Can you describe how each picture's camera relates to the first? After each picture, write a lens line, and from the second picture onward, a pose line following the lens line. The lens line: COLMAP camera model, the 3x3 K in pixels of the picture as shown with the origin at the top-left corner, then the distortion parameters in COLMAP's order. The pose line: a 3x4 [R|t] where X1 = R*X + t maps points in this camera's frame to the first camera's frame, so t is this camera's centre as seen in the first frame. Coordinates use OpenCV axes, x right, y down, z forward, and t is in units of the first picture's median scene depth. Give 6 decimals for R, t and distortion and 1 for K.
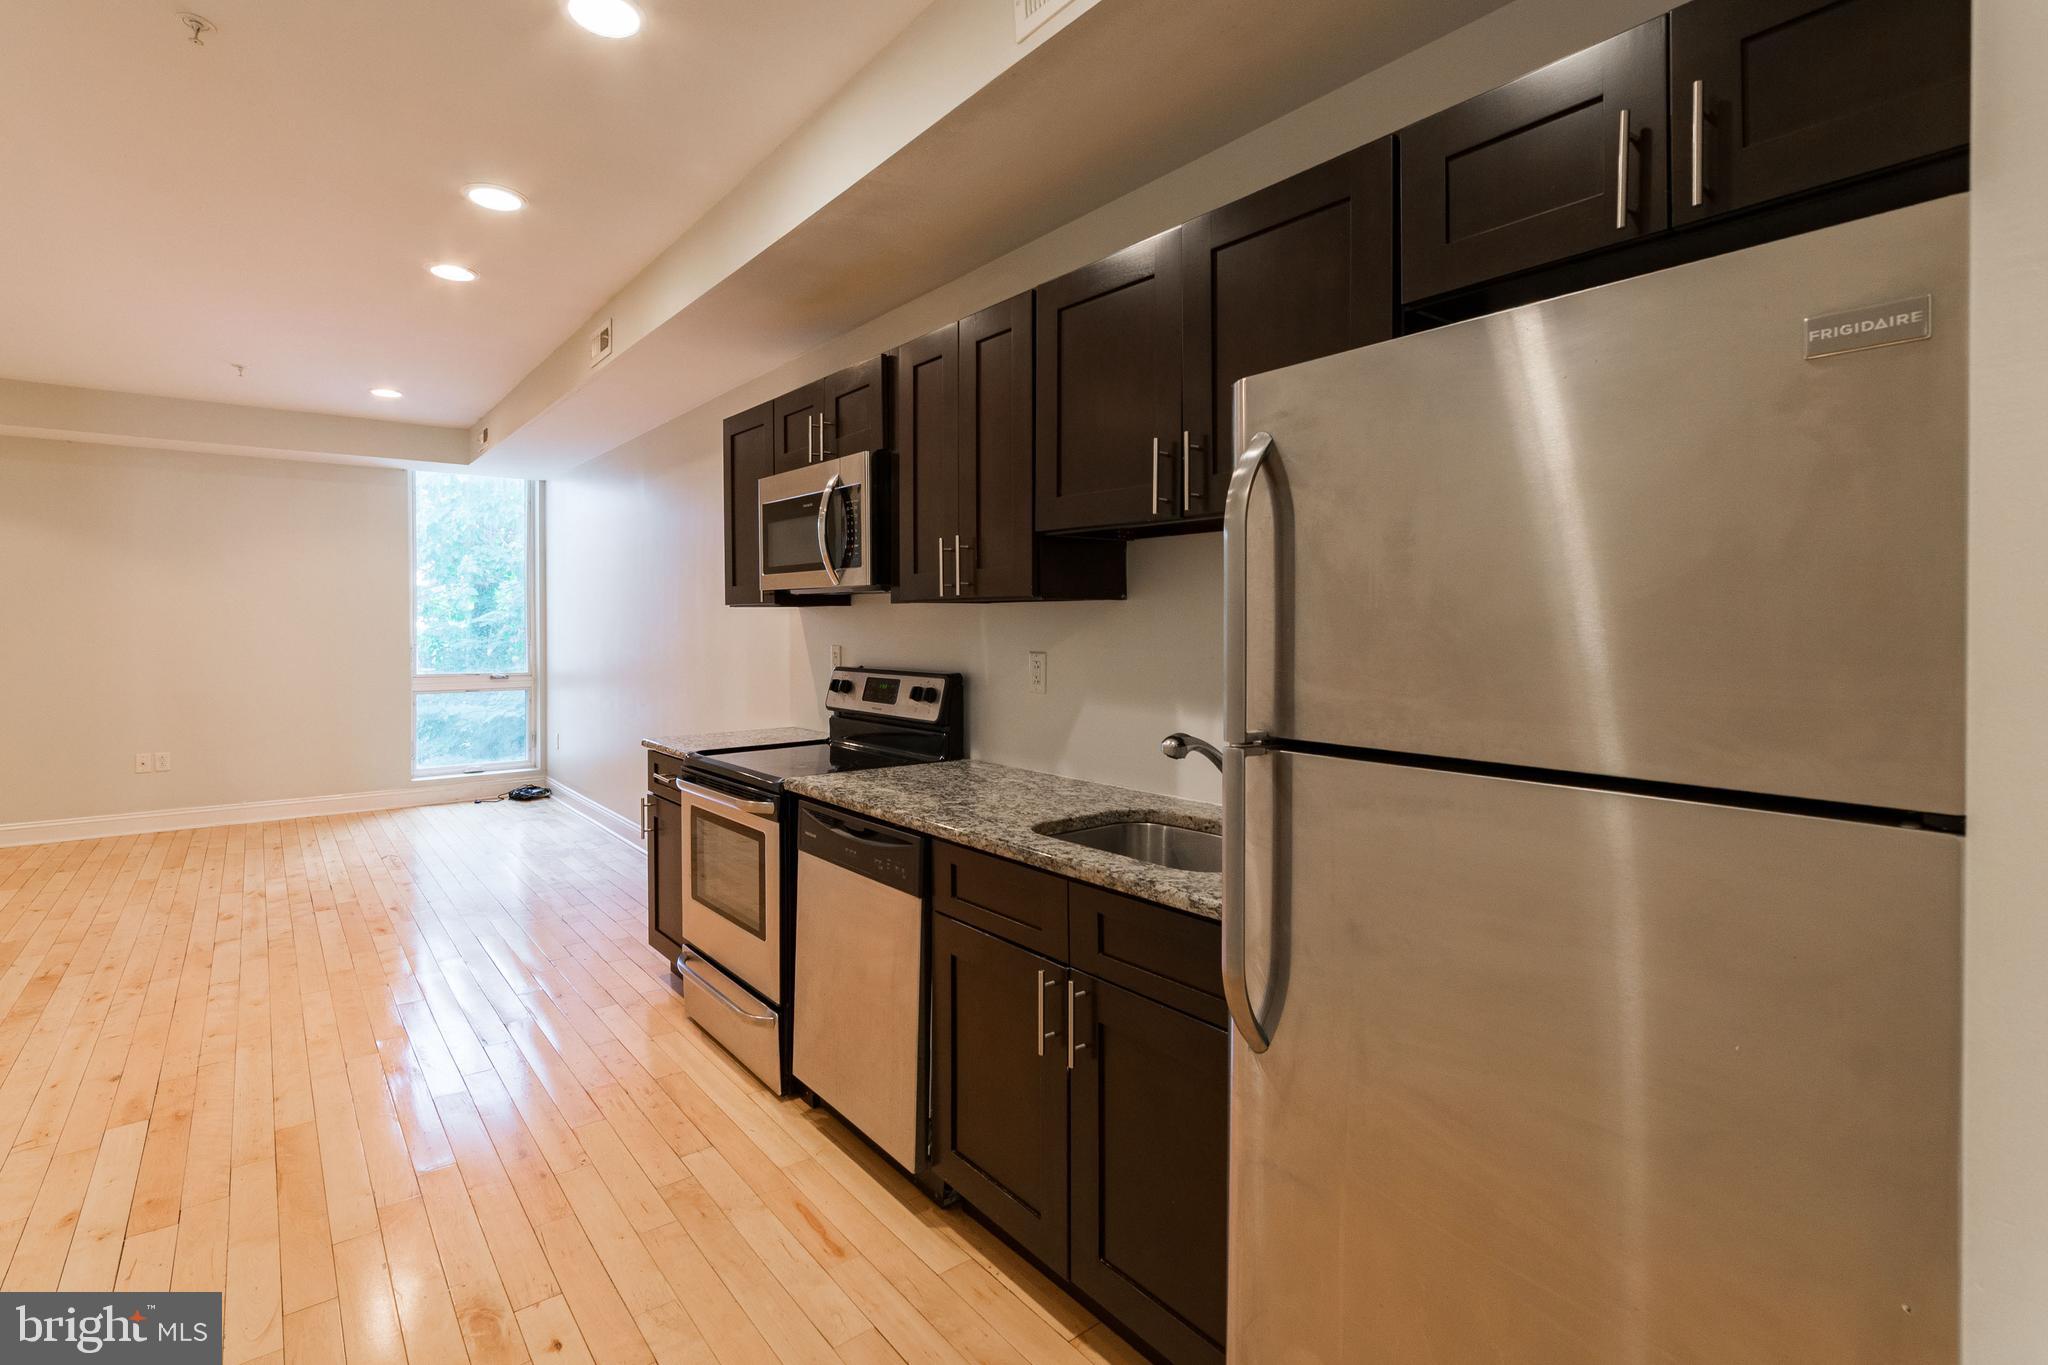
lens RADIAL K [[920.6, 0, 961.6], [0, 920.6, 638.6], [0, 0, 1]] dist [-0.004432, 0.002894]
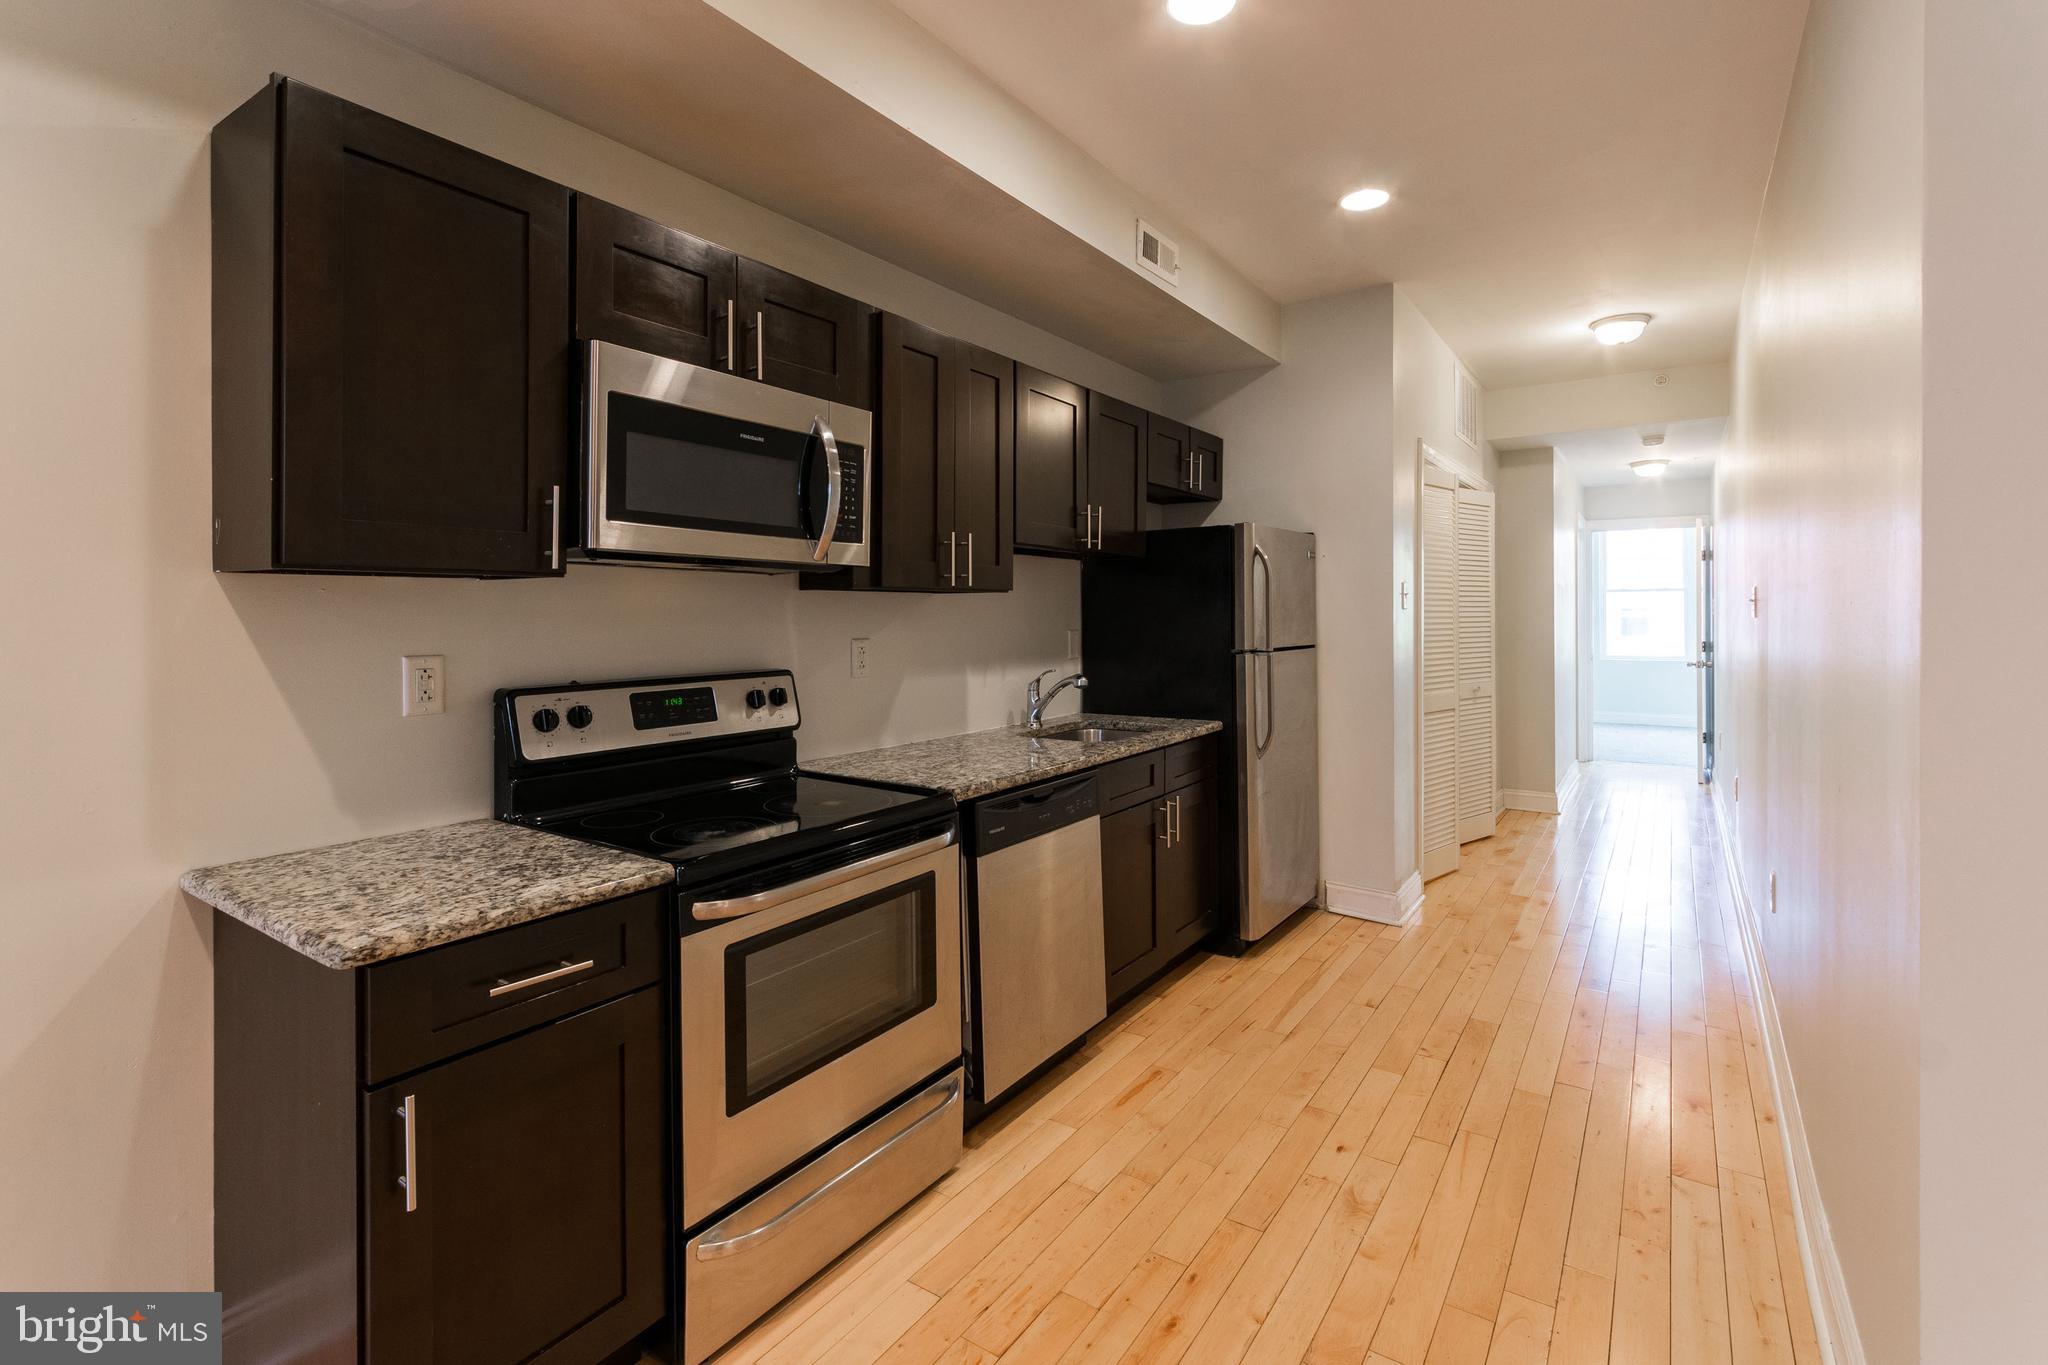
lens RADIAL K [[920.6, 0, 1033.1], [0, 920.6, 622.3], [0, 0, 1]] dist [-0.004432, 0.002894]
pose [[-0.311052, -0.006569, 0.950370, -0.355303], [0.018837, 0.999737, 0.013076, -0.005108], [-0.950206, 0.021970, -0.310847, 0.411756]]
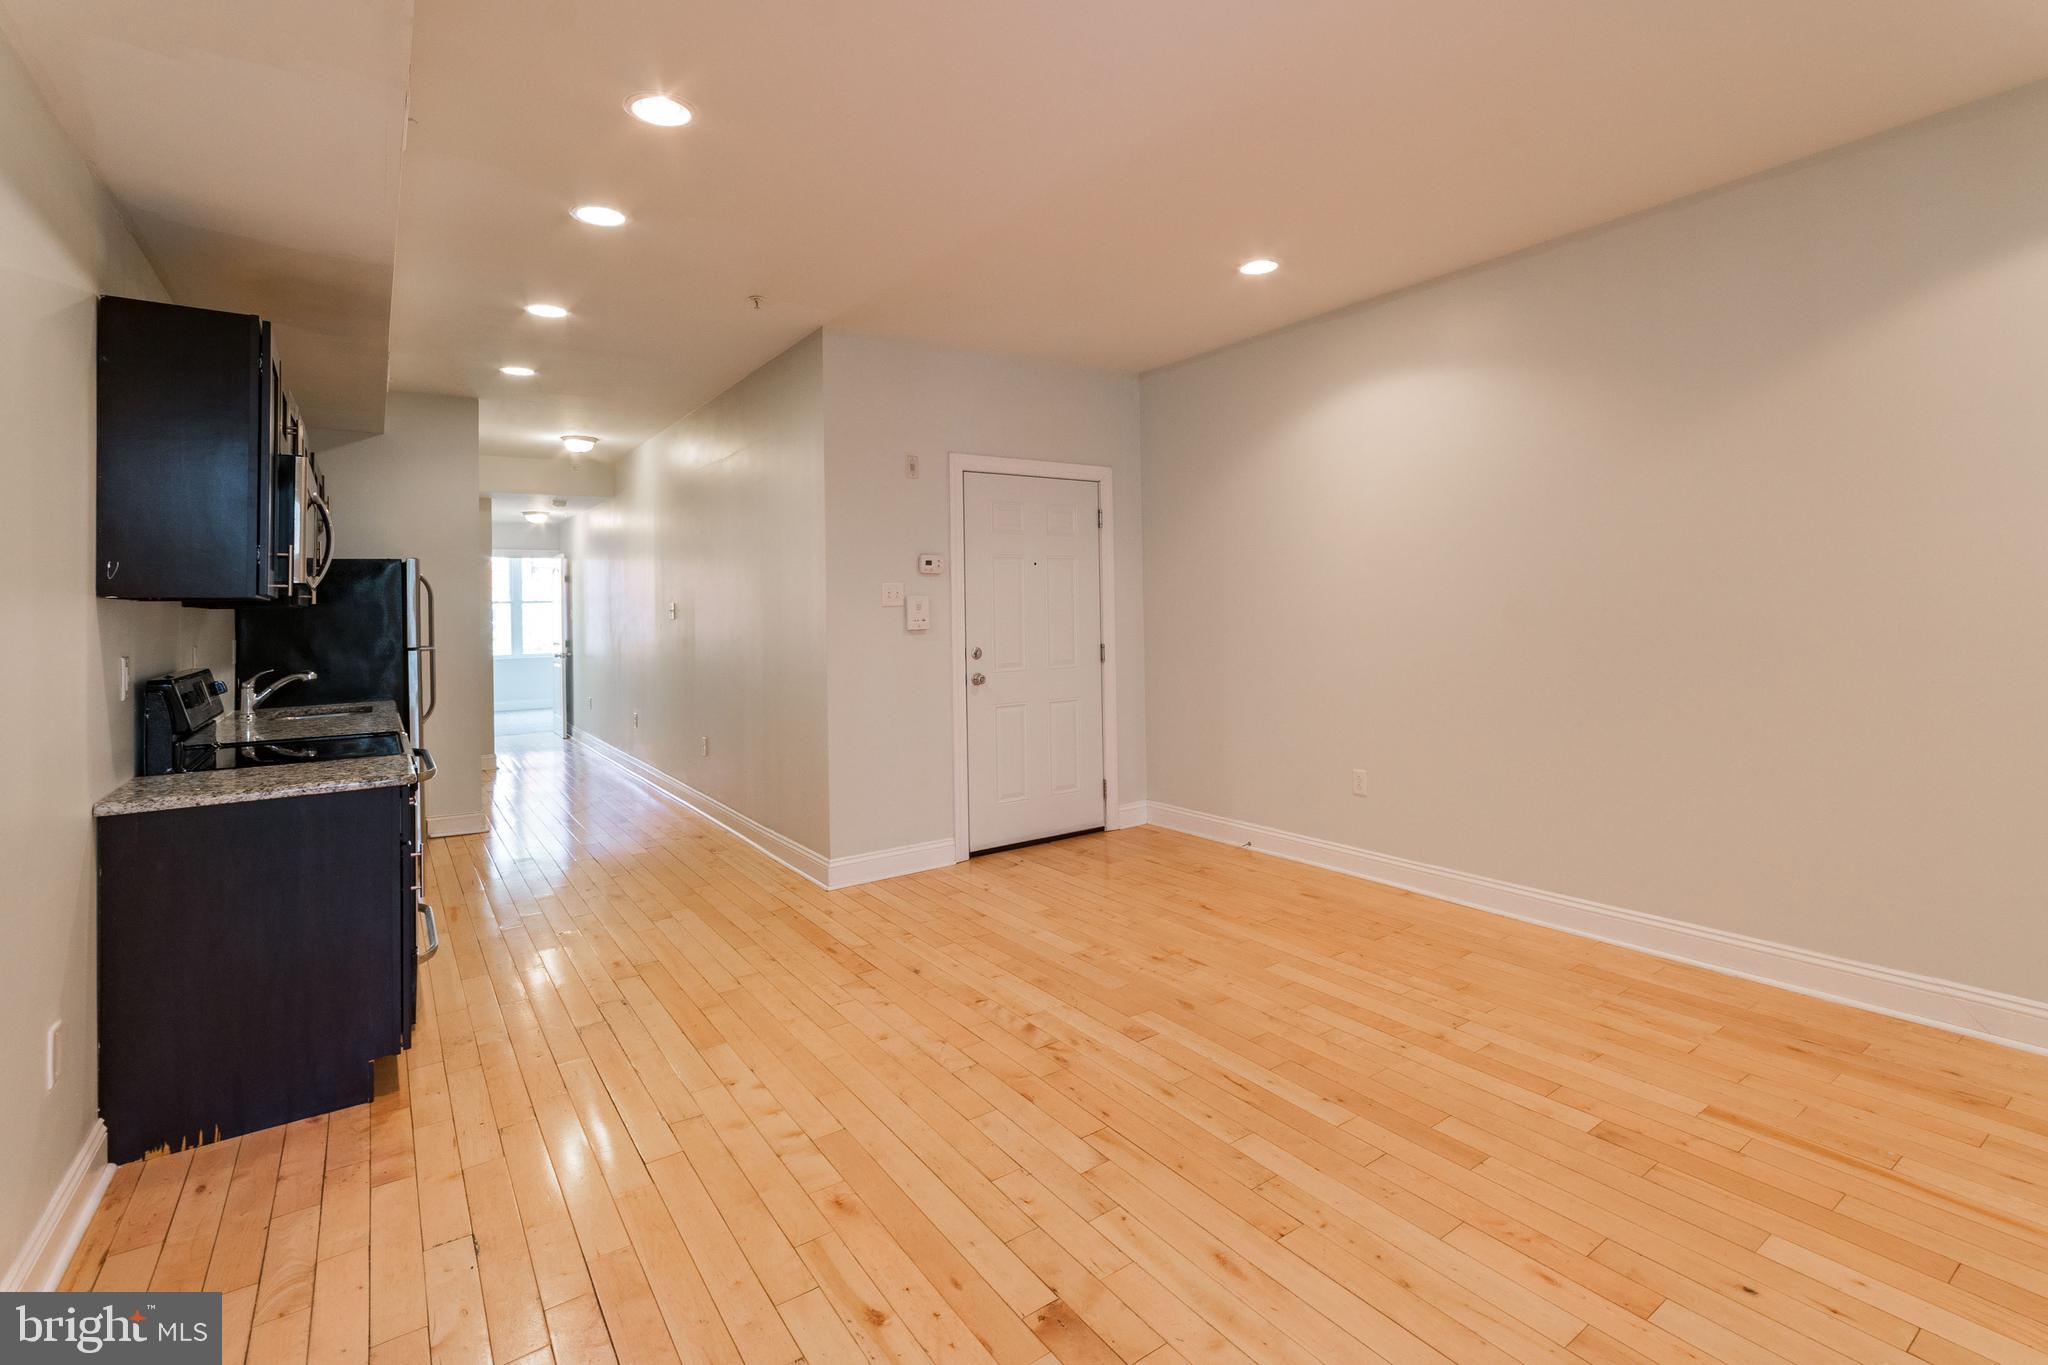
lens RADIAL K [[920.6, 0, 1073.6], [0, 920.6, 578.7], [0, 0, 1]] dist [-0.004432, 0.002894]
pose [[-0.999736, 0.022676, -0.003621, -0.419391], [0.022729, 0.999624, -0.015306, -0.011487], [0.003273, -0.015384, -0.999876, 0.830704]]
